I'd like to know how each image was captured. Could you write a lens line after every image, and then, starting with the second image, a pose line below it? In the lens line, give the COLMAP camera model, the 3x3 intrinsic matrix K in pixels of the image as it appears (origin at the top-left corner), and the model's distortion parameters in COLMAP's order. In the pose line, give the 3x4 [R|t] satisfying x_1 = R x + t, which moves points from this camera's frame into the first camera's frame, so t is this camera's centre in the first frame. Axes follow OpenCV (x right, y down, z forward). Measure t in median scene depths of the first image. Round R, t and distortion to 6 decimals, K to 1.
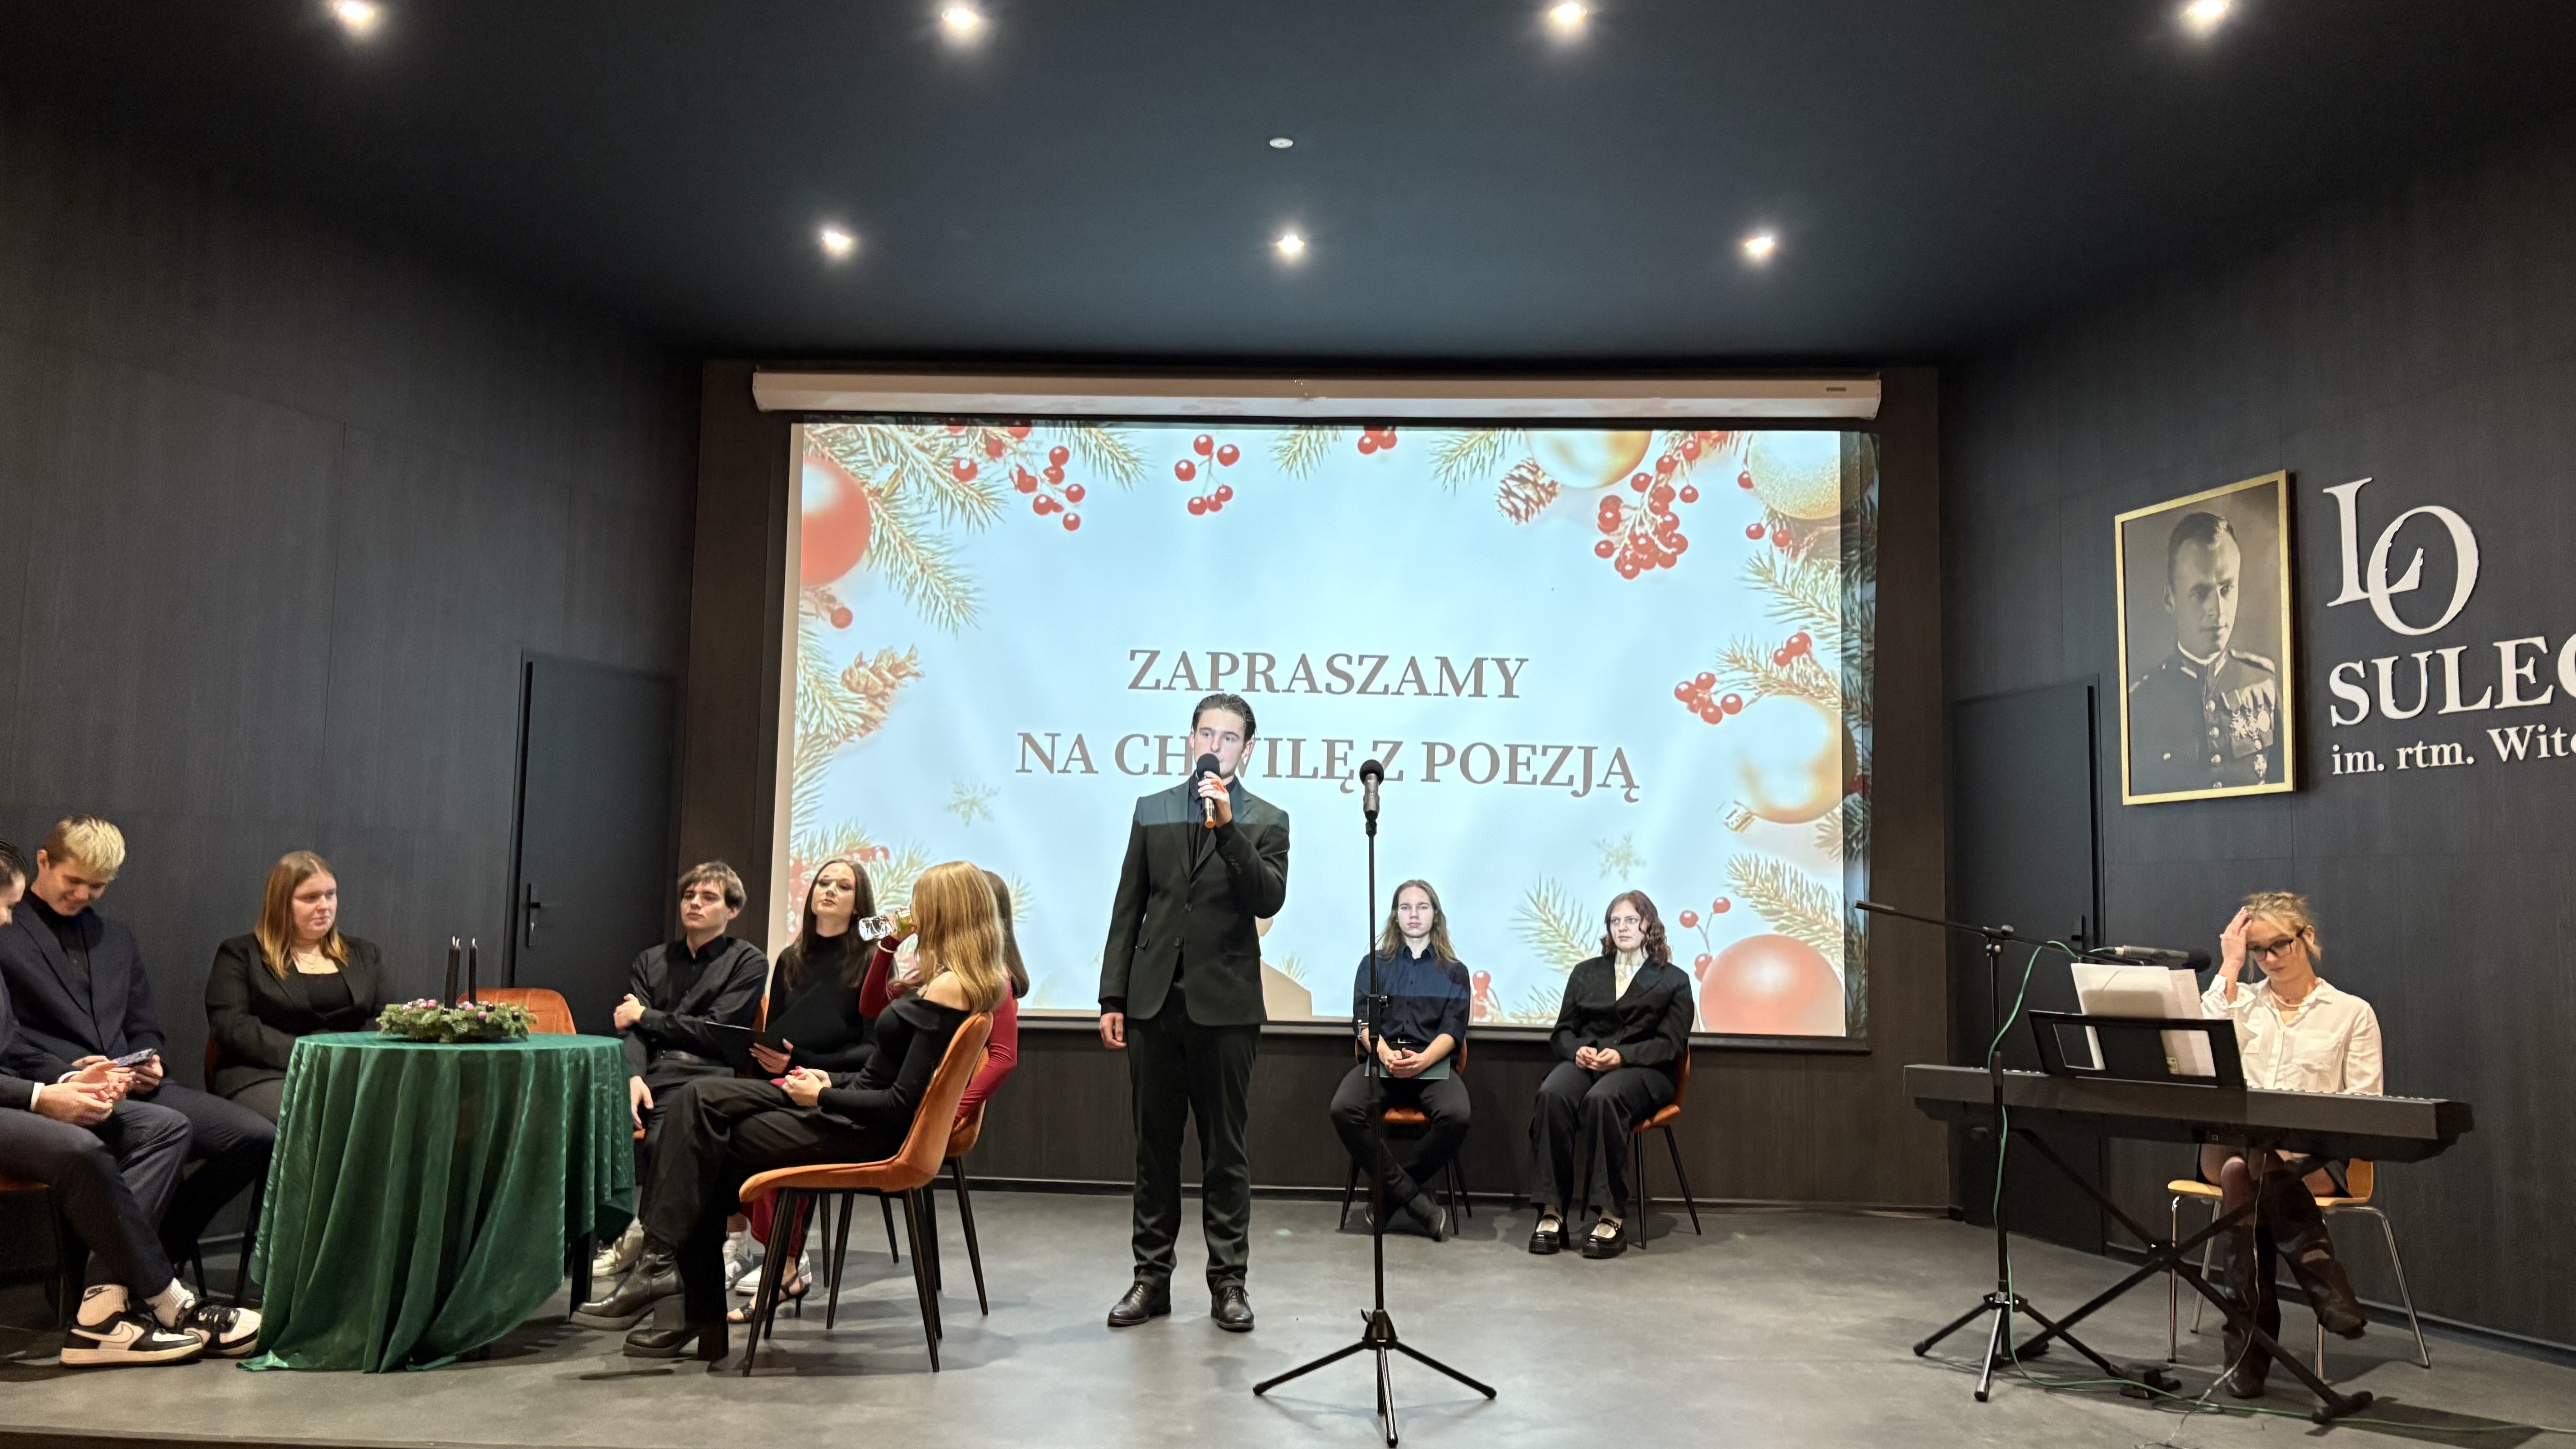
lens RADIAL K [[1957.4, 0, 1302.6], [0, 1957.4, 729.8], [0, 0, 1]] dist [0.068996, -0.091039]
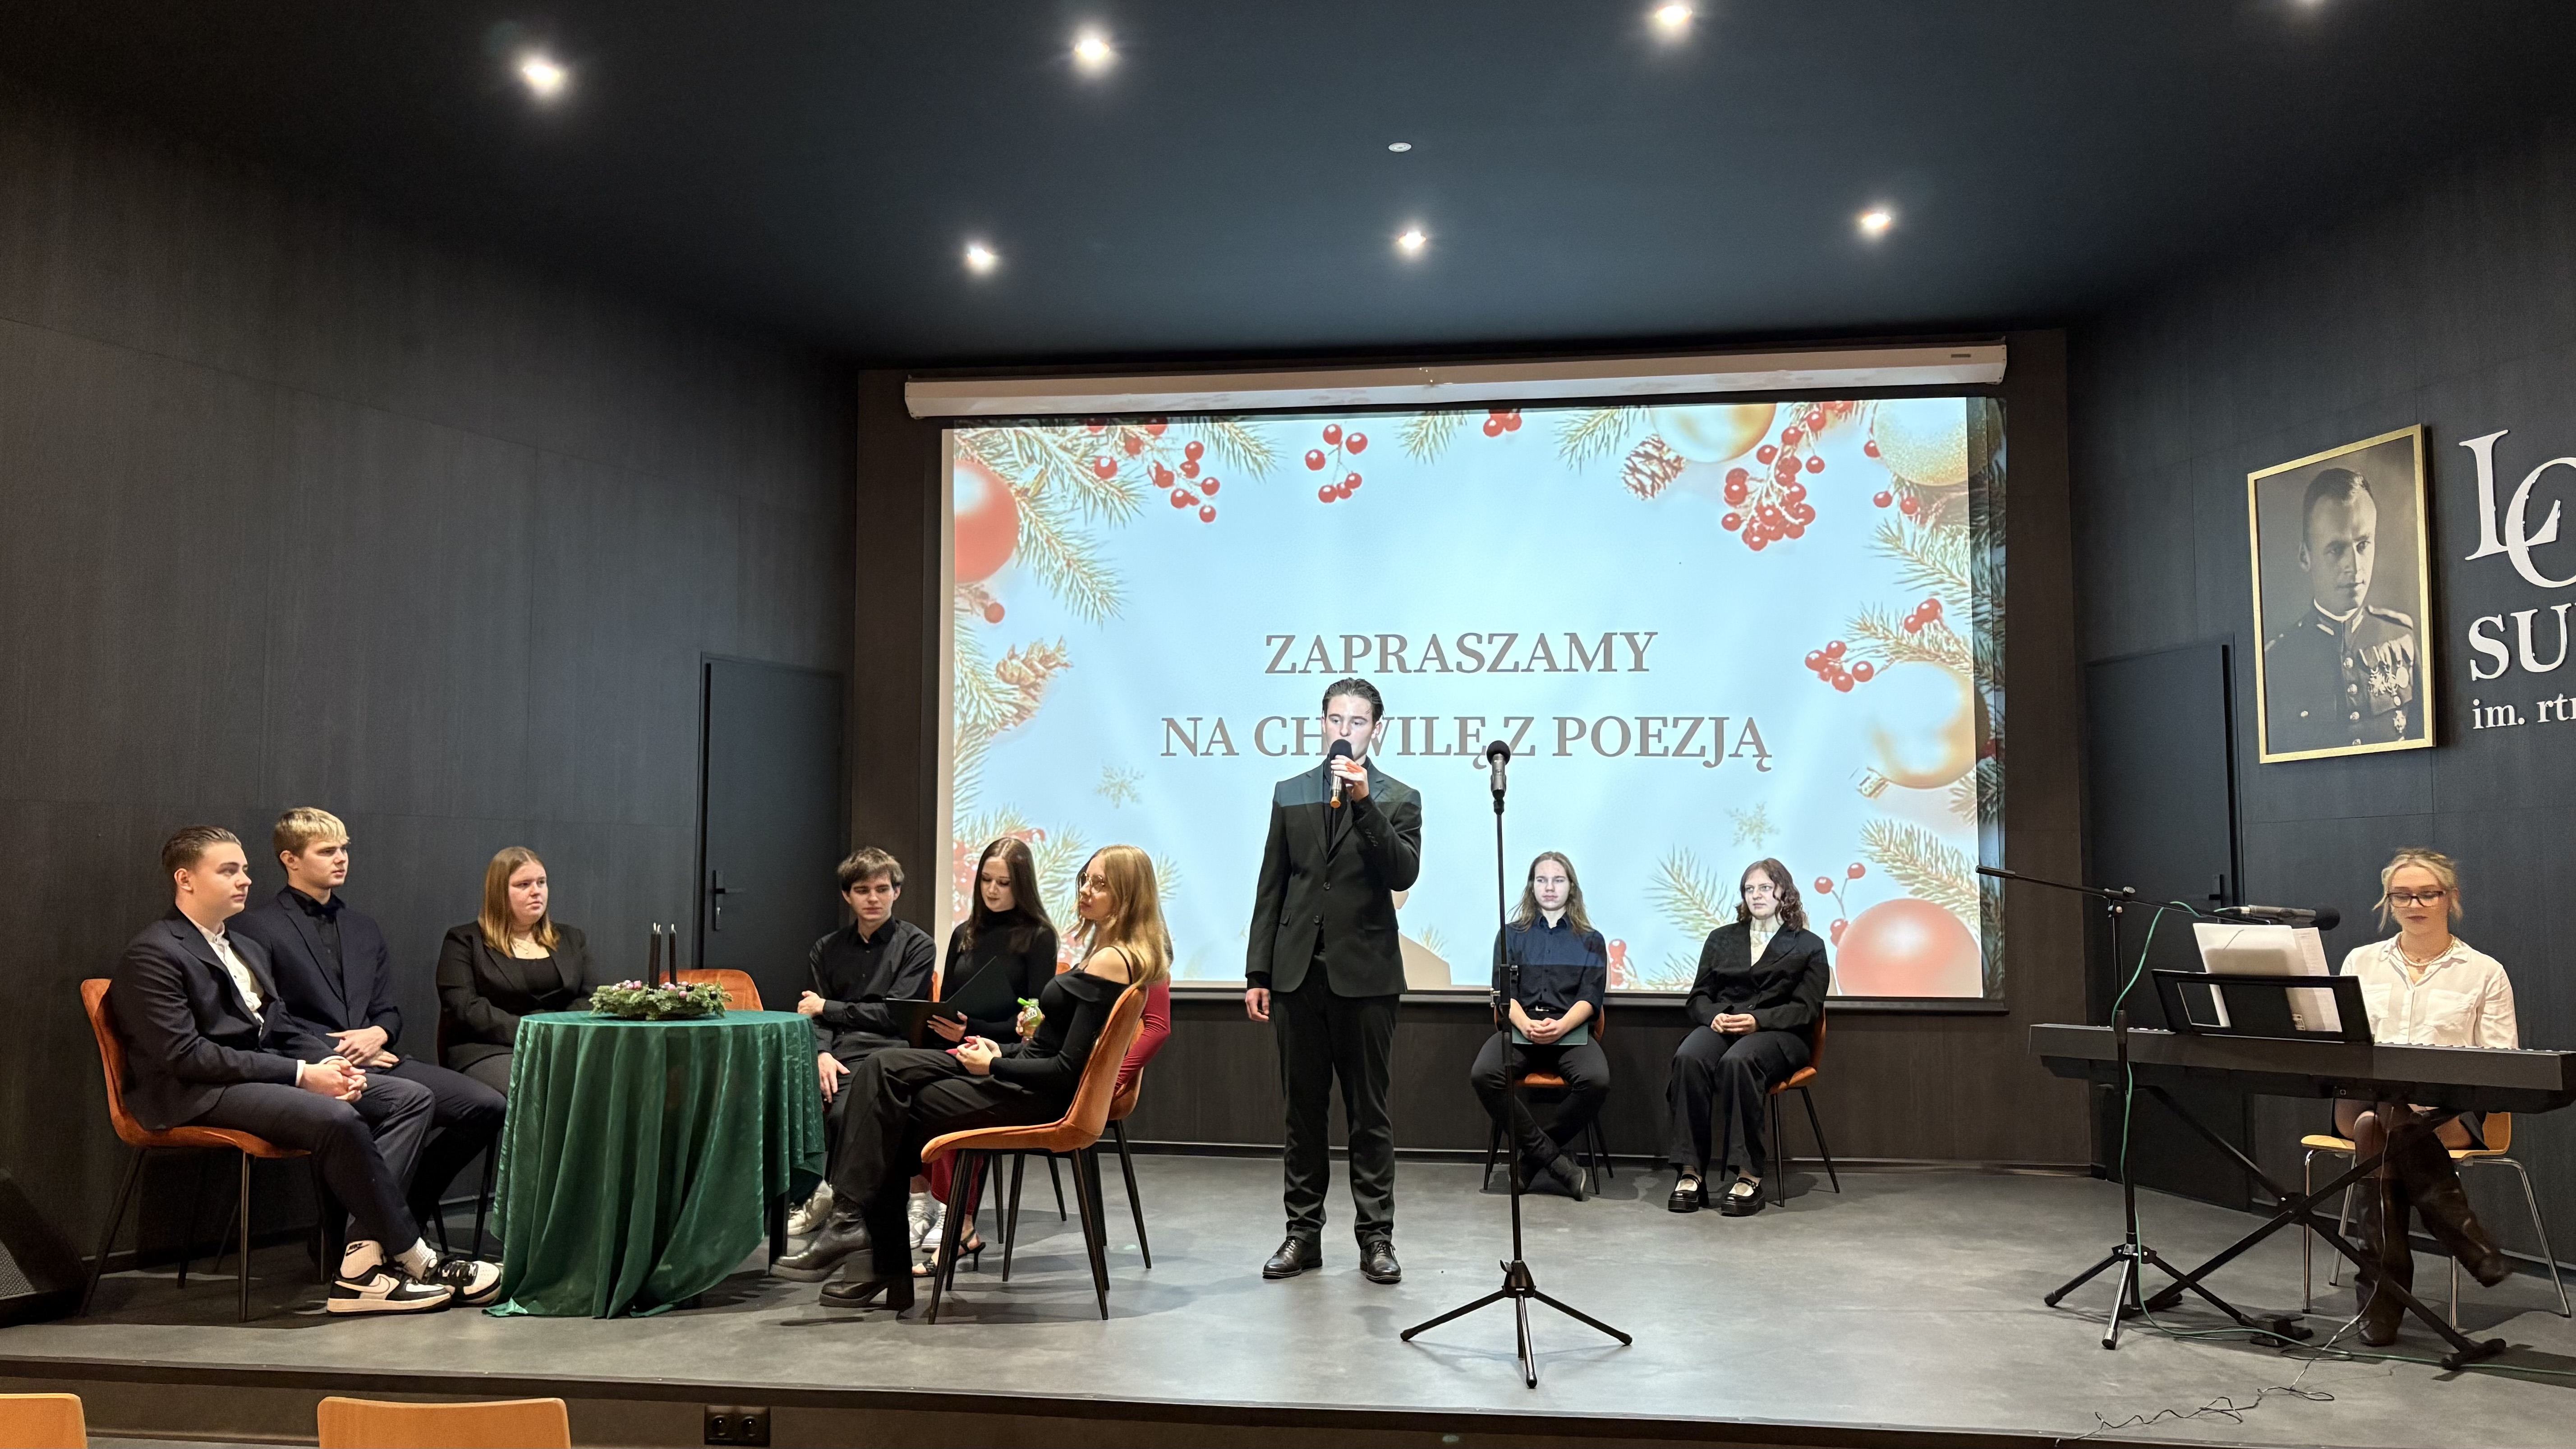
lens RADIAL K [[1943.0, 0, 1272.3], [0, 1943.0, 743.4], [0, 0, 1]] dist [0.088833, -0.128351]
pose [[0.995862, -0.024582, -0.087491, 0.004728], [0.026409, 0.999455, 0.019784, -0.005488], [0.086957, -0.022012, 0.995969, -0.038440]]
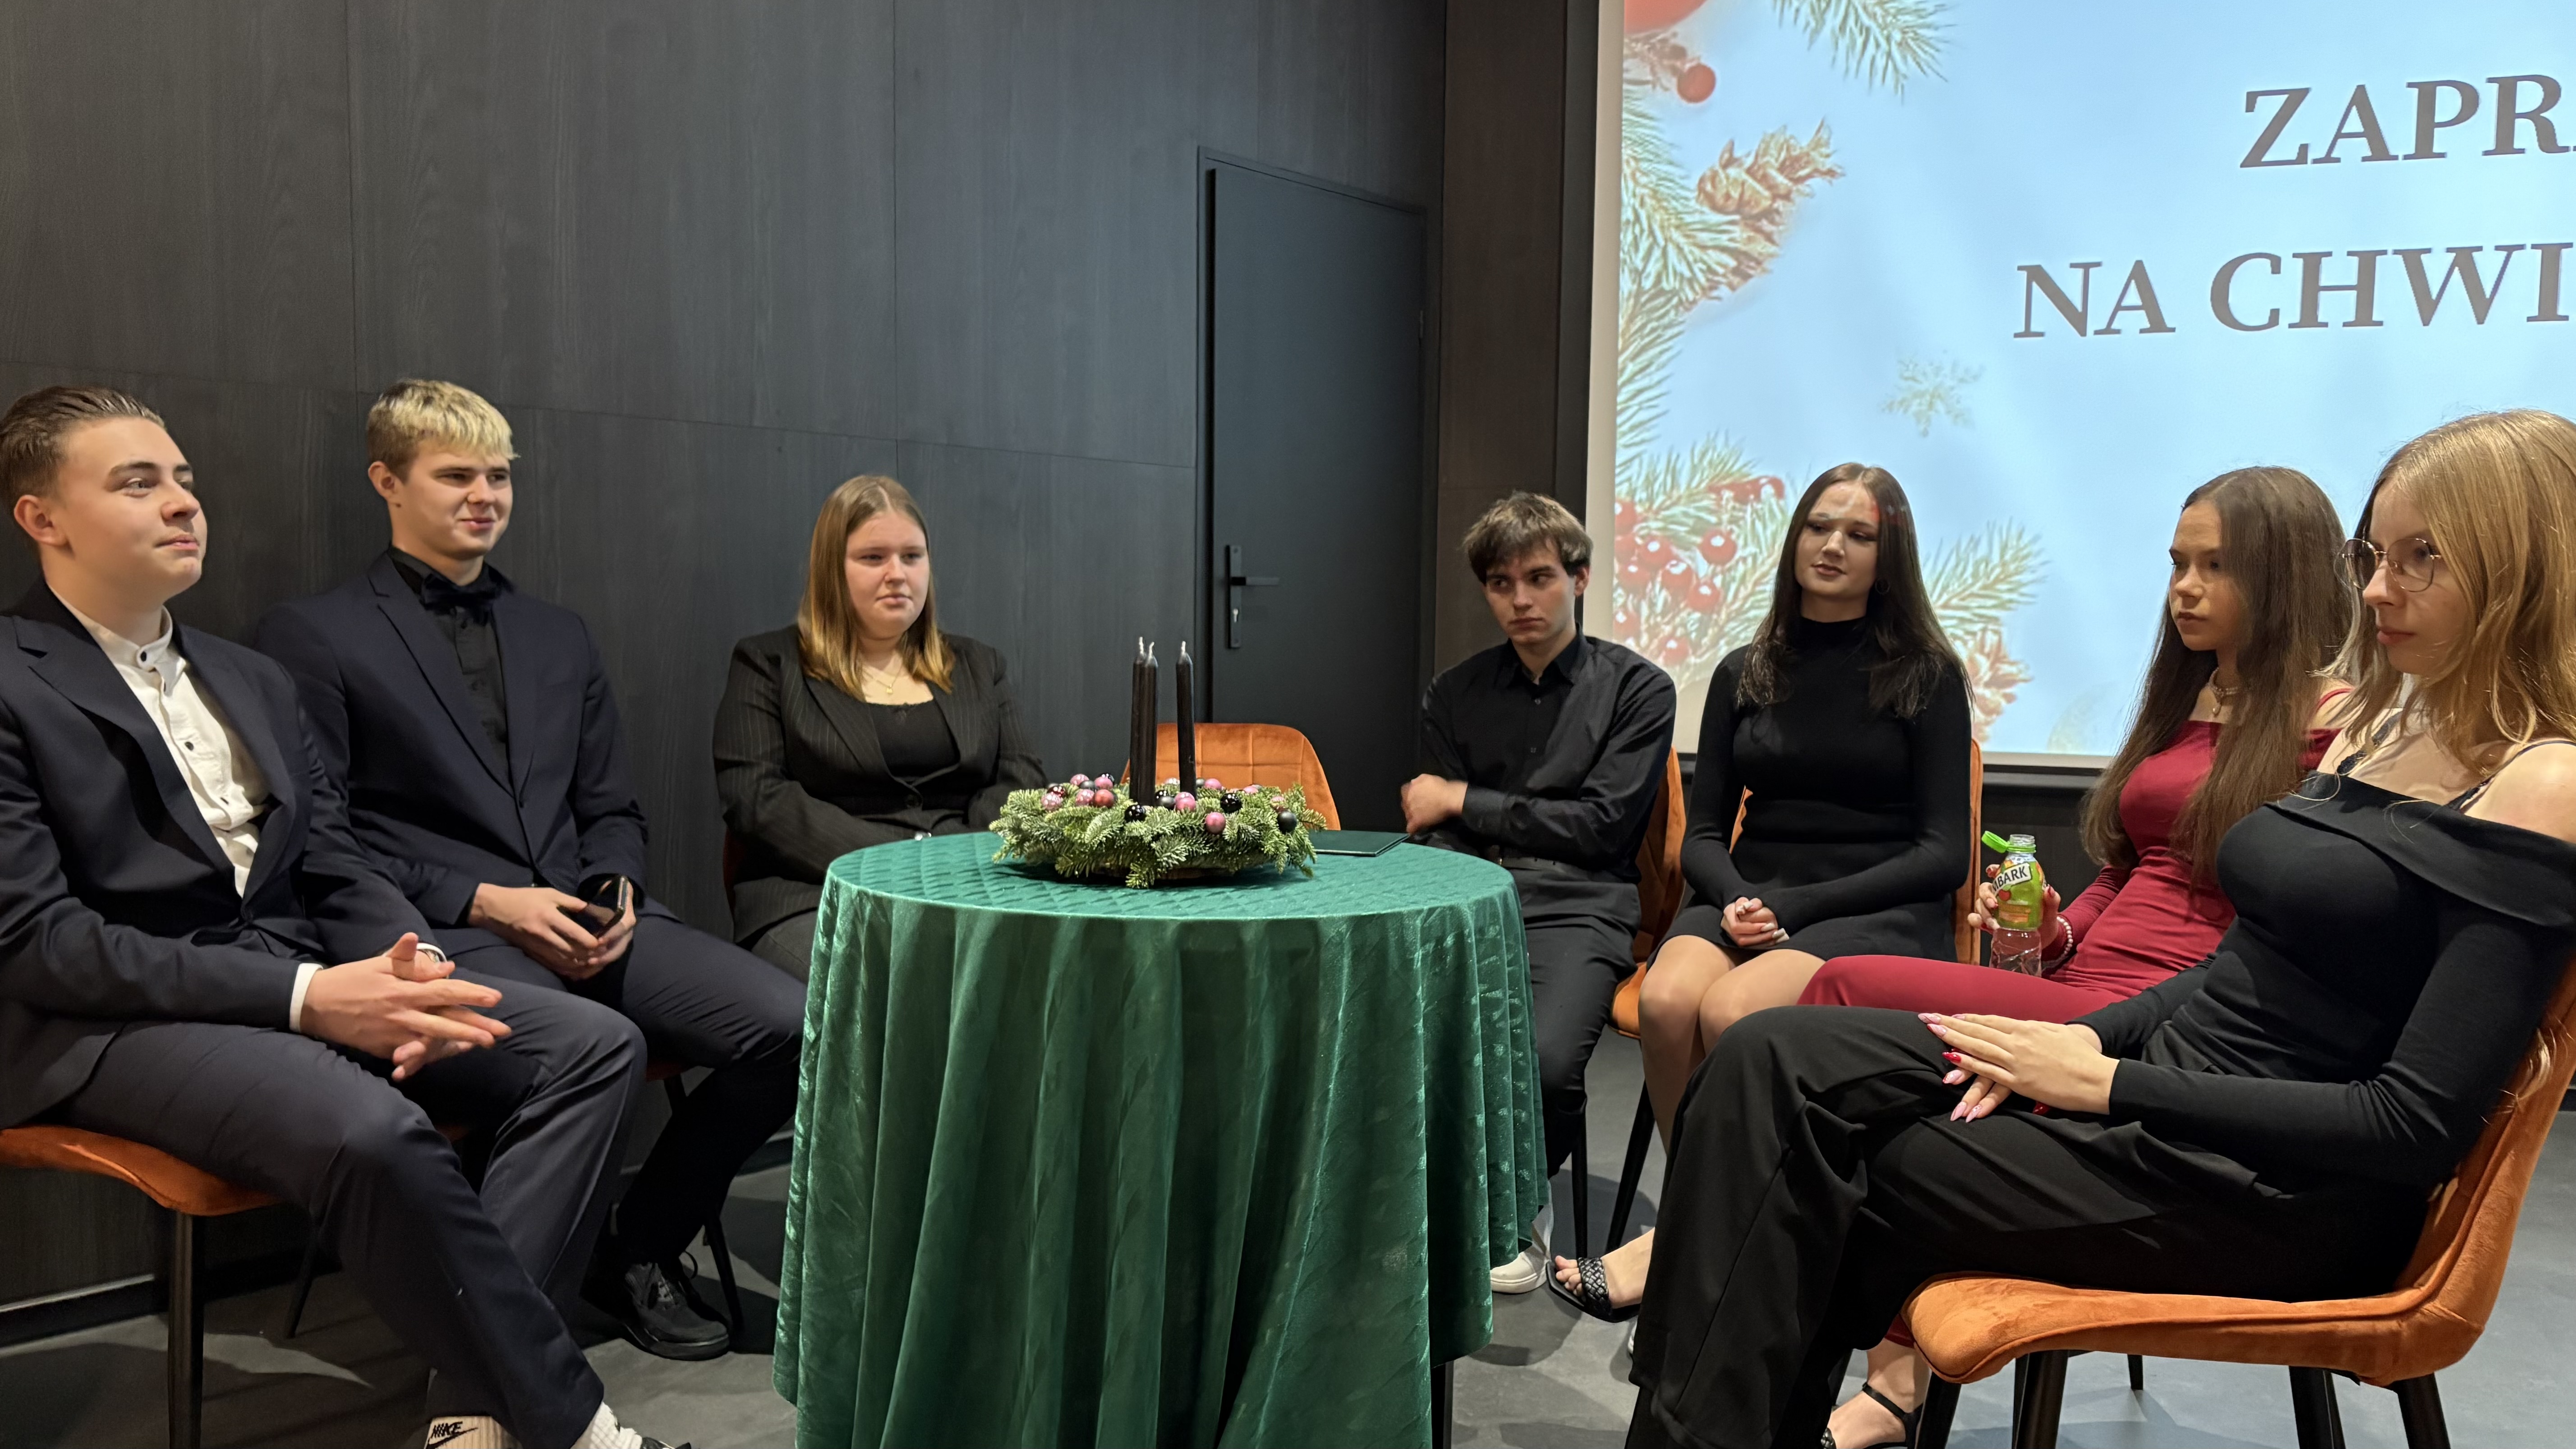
lens RADIAL K [[1957.4, 0, 1302.6], [0, 1957.4, 729.8], [0, 0, 1]] dist [0.068996, -0.091039]
pose [[0.955408, 0.010990, -0.295085, -0.240460], [0.035607, 0.987728, 0.152074, 0.054704], [0.293135, -0.155800, 0.943291, 0.538872]]
